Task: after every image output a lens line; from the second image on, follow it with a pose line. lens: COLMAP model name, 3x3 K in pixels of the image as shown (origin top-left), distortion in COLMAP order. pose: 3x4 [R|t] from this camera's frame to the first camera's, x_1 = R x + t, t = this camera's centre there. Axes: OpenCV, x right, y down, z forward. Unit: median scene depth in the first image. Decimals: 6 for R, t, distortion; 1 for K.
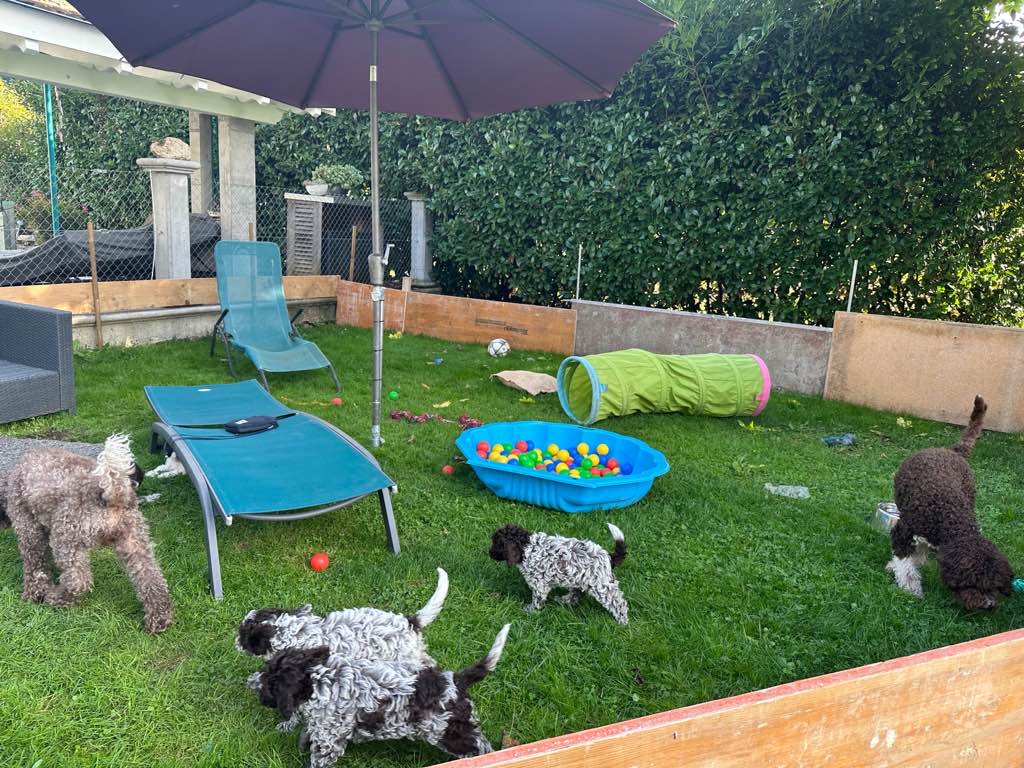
lens RADIAL K [[705.5, 0, 512.0], [0, 705.5, 384.0], [0, 0, 1]] dist [0.000601, -0.000677]
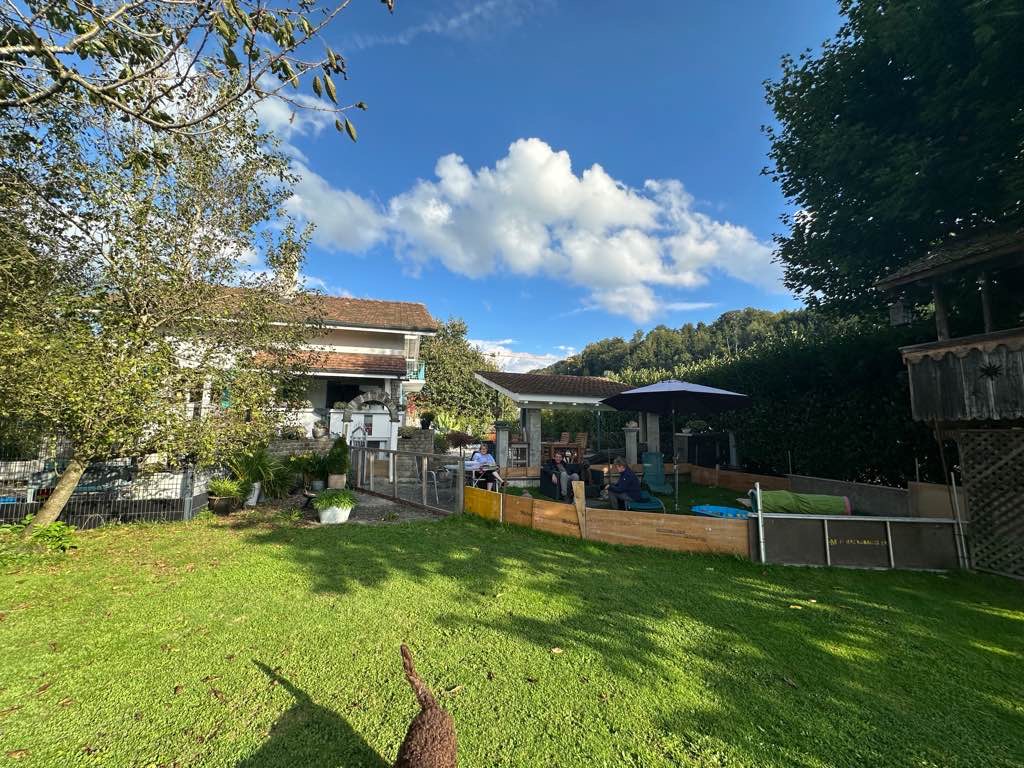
lens RADIAL K [[406.9, 0, 512.0], [0, 406.9, 384.0], [0, 0, 1]] dist [-0.002376, -0.000261]
pose [[0.721858, -0.126587, -0.680365, 0.377214], [-0.114429, 0.947762, -0.297746, 0.102625], [0.682515, 0.292783, 0.669665, -0.620766]]
